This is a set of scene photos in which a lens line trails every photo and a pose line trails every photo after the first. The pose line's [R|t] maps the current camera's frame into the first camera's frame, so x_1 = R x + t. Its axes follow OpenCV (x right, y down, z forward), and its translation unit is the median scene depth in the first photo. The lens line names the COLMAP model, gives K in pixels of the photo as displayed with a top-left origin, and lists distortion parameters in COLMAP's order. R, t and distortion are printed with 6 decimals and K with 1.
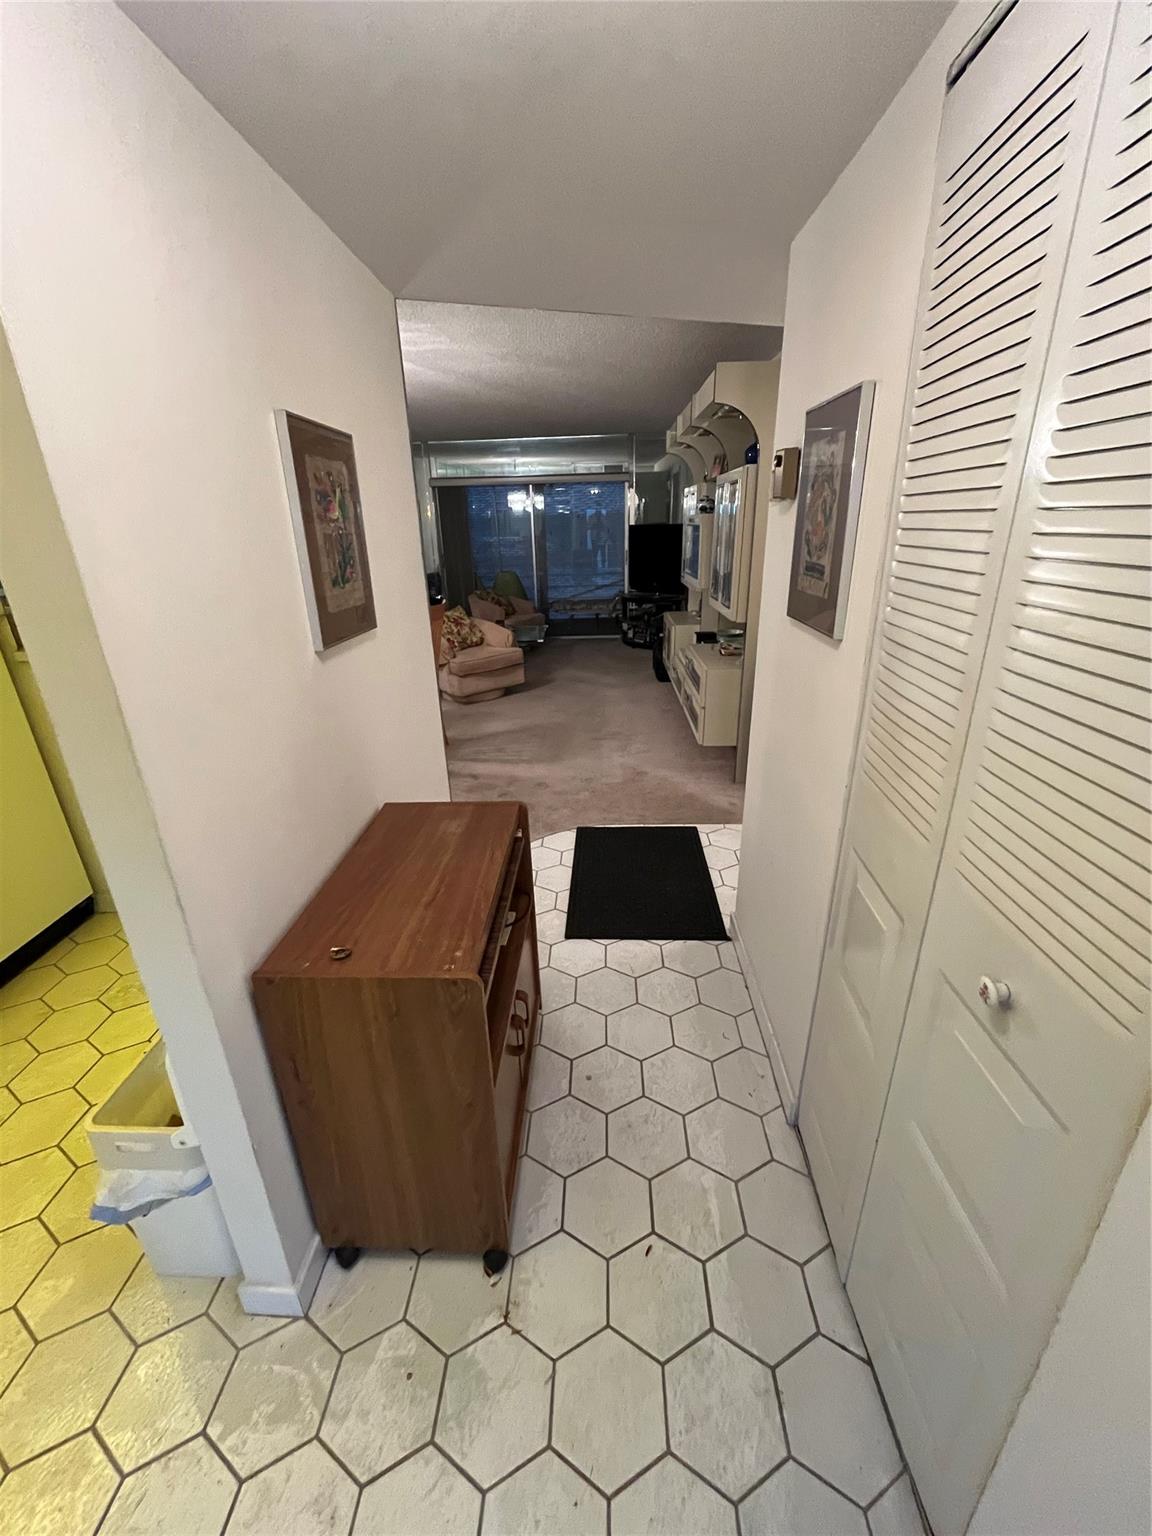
lens RADIAL K [[629.4, 0, 575.3], [0, 629.4, 771.7], [0, 0, 1]] dist [-0.002147, 0.000155]
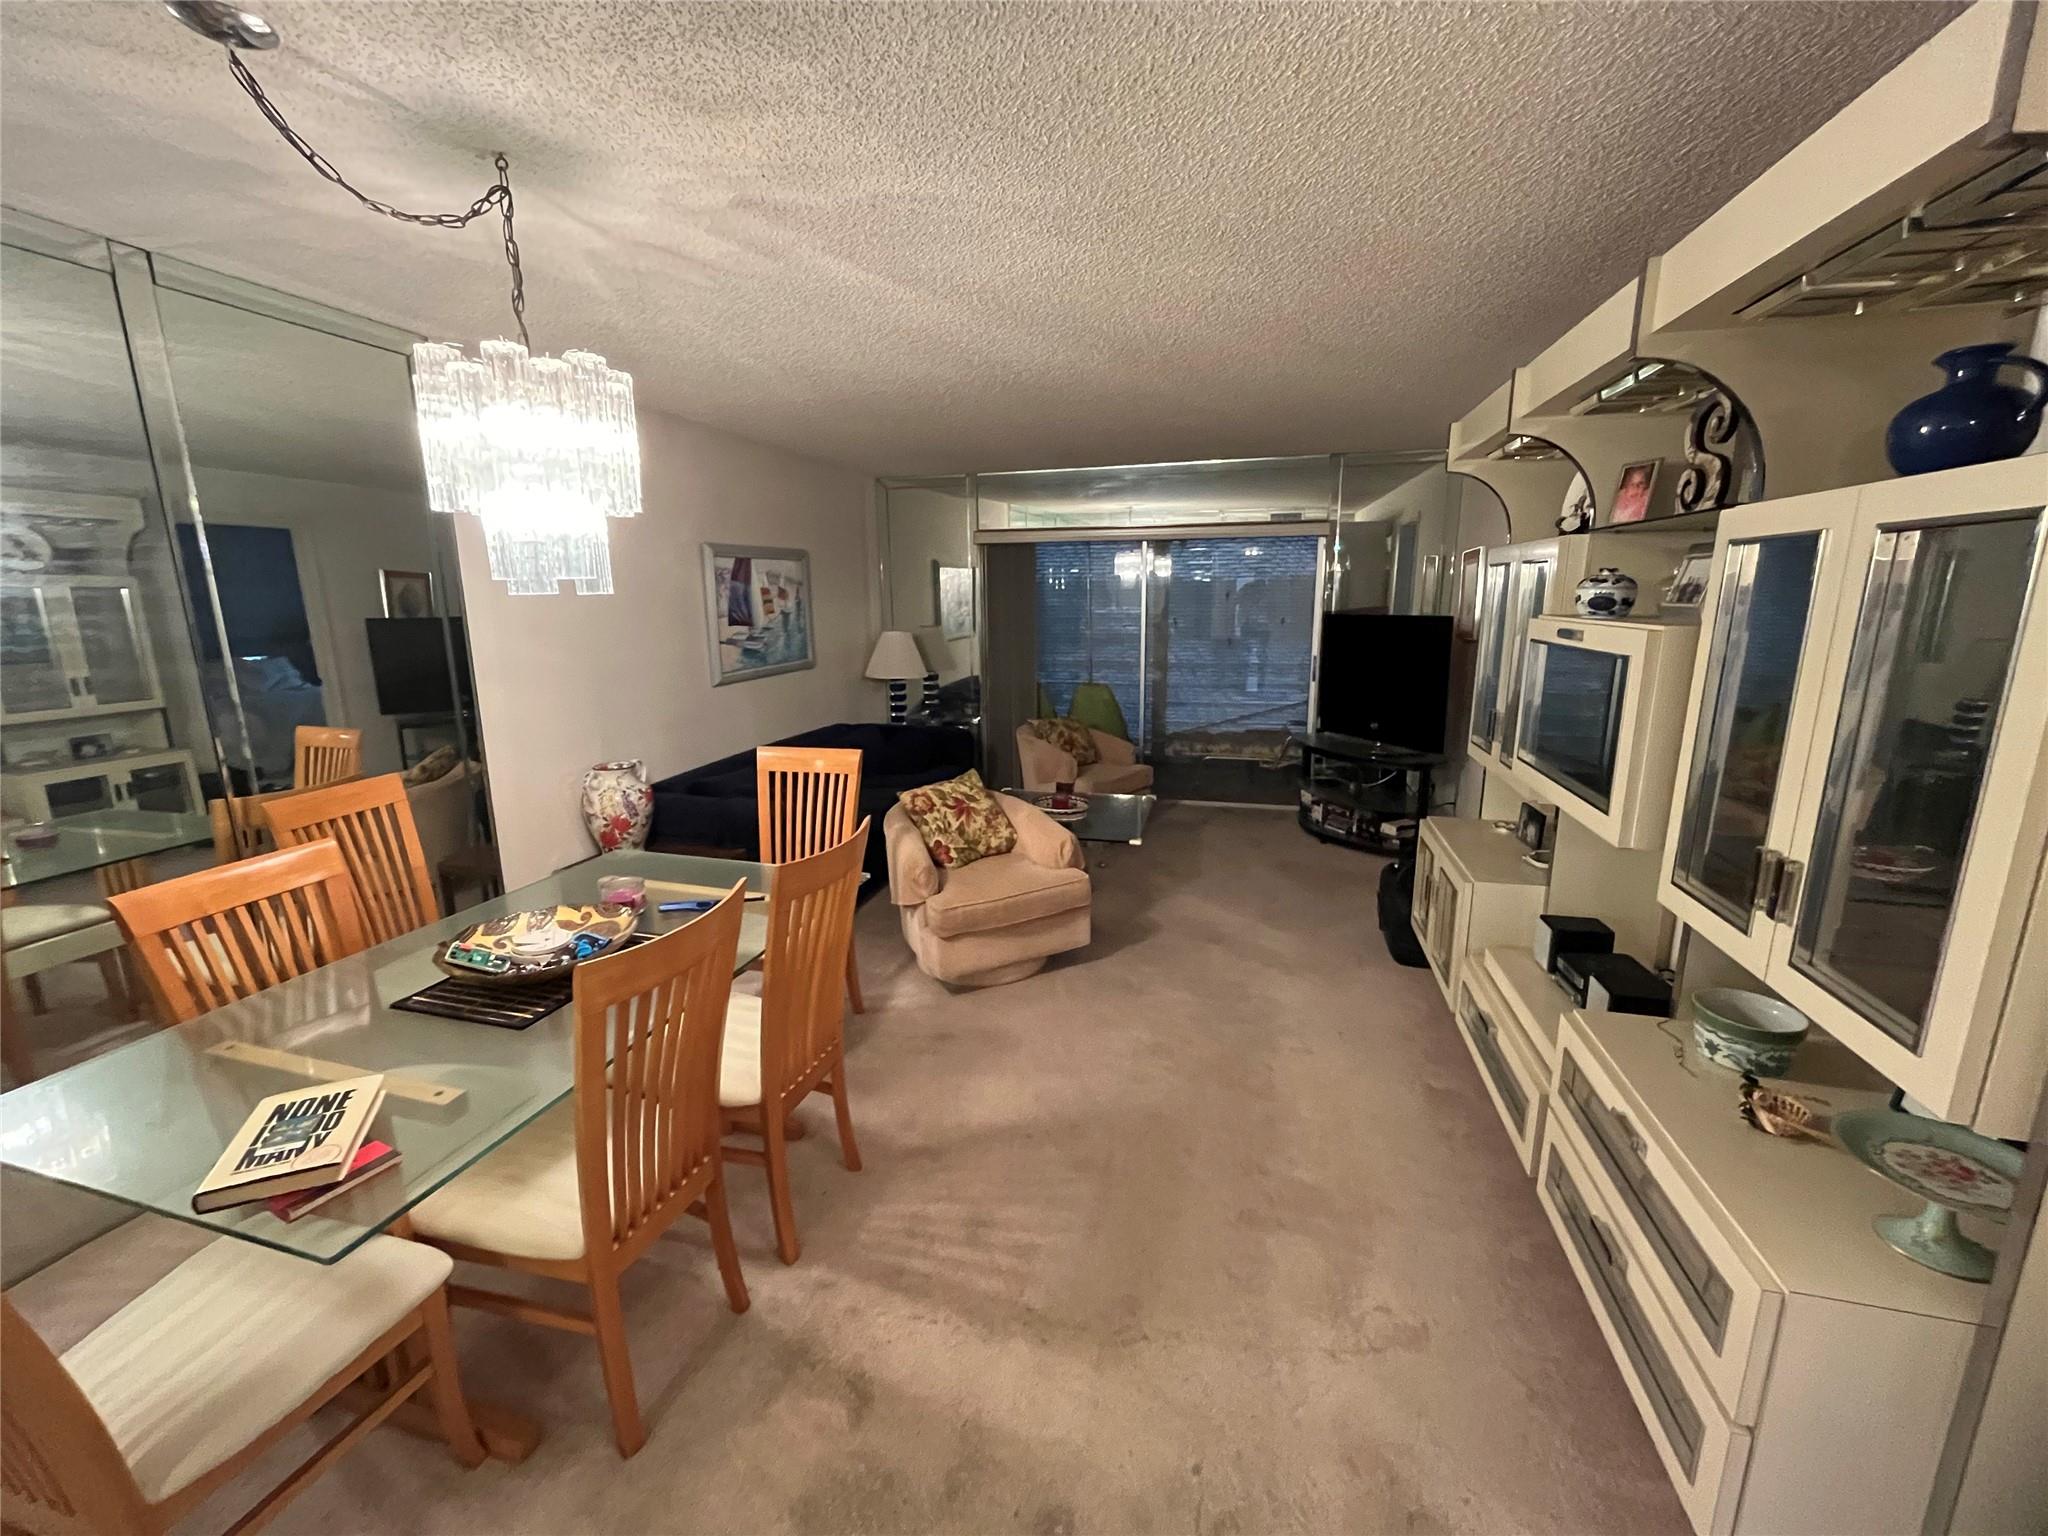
lens RADIAL K [[839.2, 0, 1022.6], [0, 839.2, 765.4], [0, 0, 1]] dist [-0.002147, 0.000155]
pose [[0.974925, 0.061481, -0.213871, -0.004678], [-0.096302, 0.982986, -0.156411, -0.147172], [0.200616, 0.173085, 0.964259, 0.324414]]
